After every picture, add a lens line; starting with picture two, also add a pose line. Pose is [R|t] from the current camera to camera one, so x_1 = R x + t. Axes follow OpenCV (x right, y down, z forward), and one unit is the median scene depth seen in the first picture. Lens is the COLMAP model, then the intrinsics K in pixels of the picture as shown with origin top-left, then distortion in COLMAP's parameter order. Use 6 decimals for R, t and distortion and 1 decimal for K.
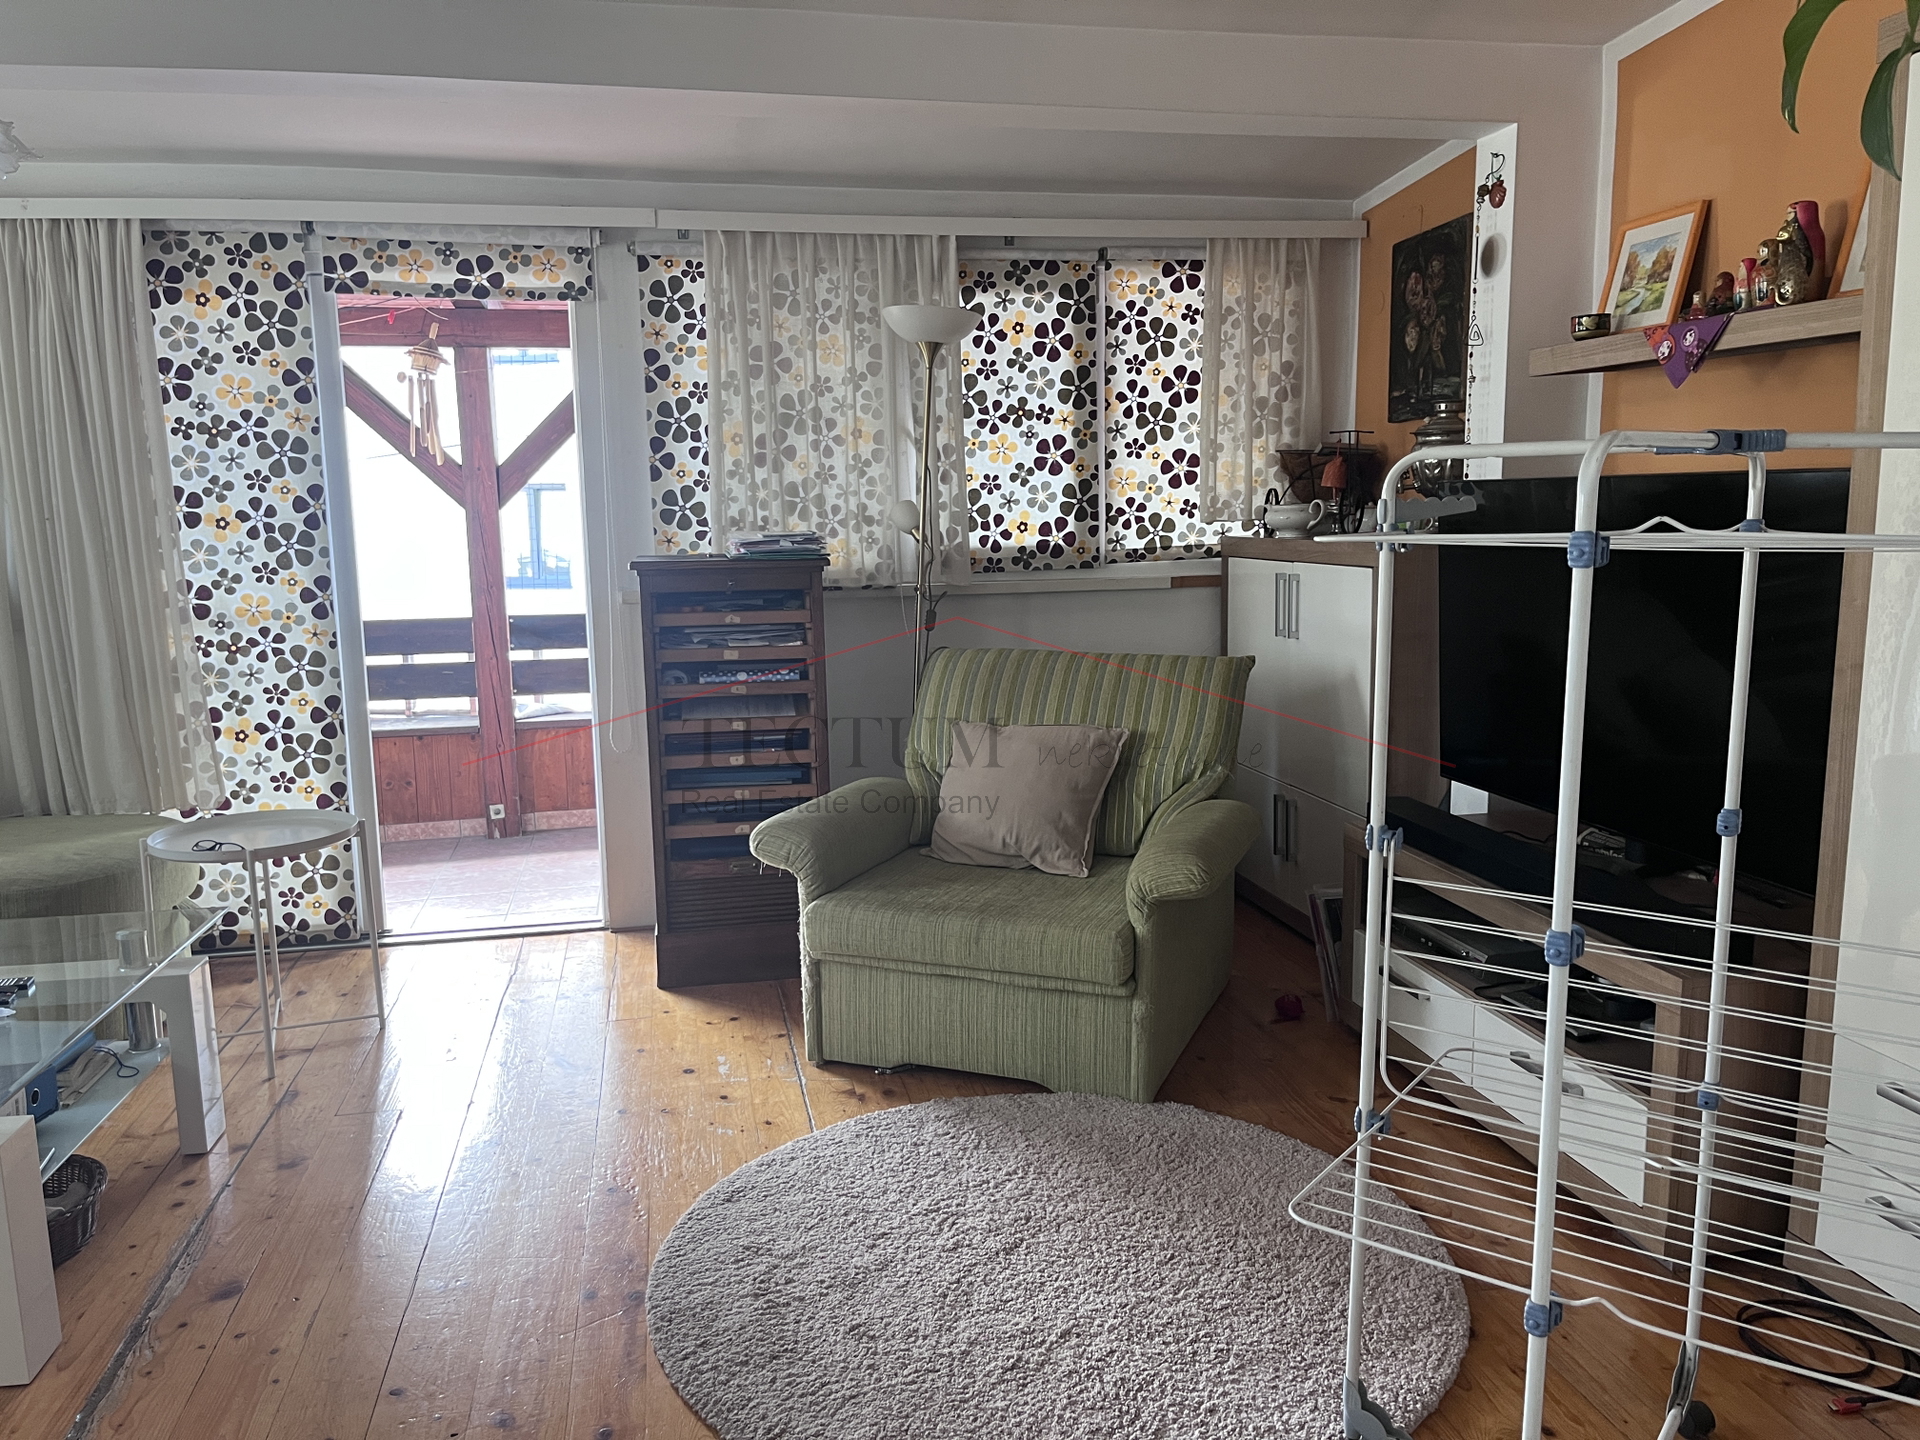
lens RADIAL K [[1460.3, 0, 960.7], [0, 1460.3, 734.4], [0, 0, 1]] dist [0.053679, -0.071052]
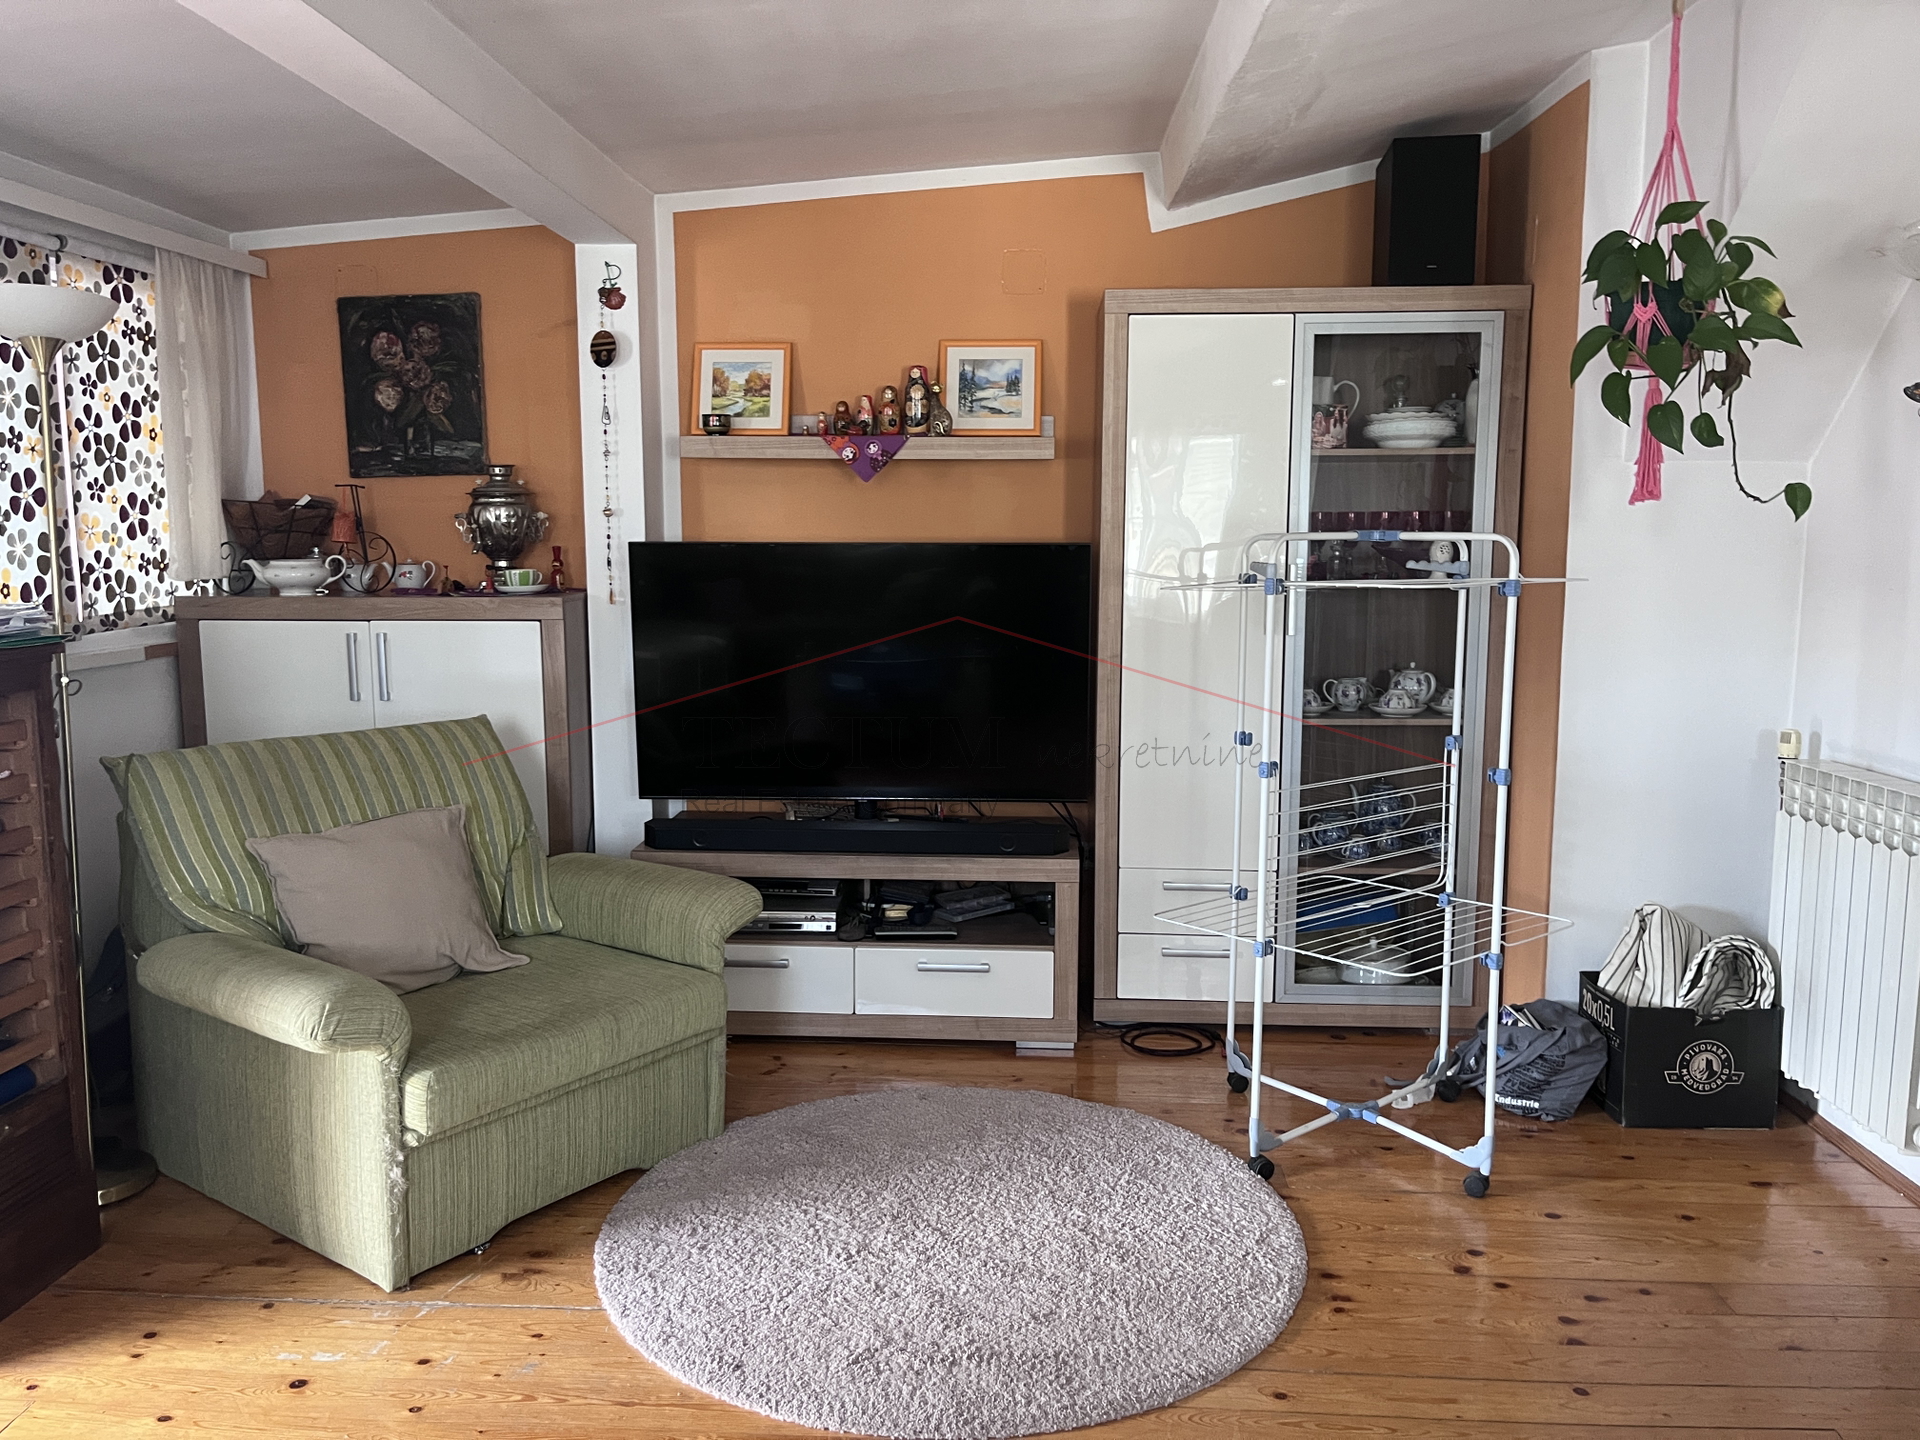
lens RADIAL K [[1460.3, 0, 967.1], [0, 1460.3, 709.1], [0, 0, 1]] dist [0.053679, -0.071052]
pose [[0.261271, -0.101293, 0.959936, -0.541788], [0.146913, 0.987066, 0.064169, -0.059762], [-0.954020, 0.124262, 0.272773, 0.345772]]
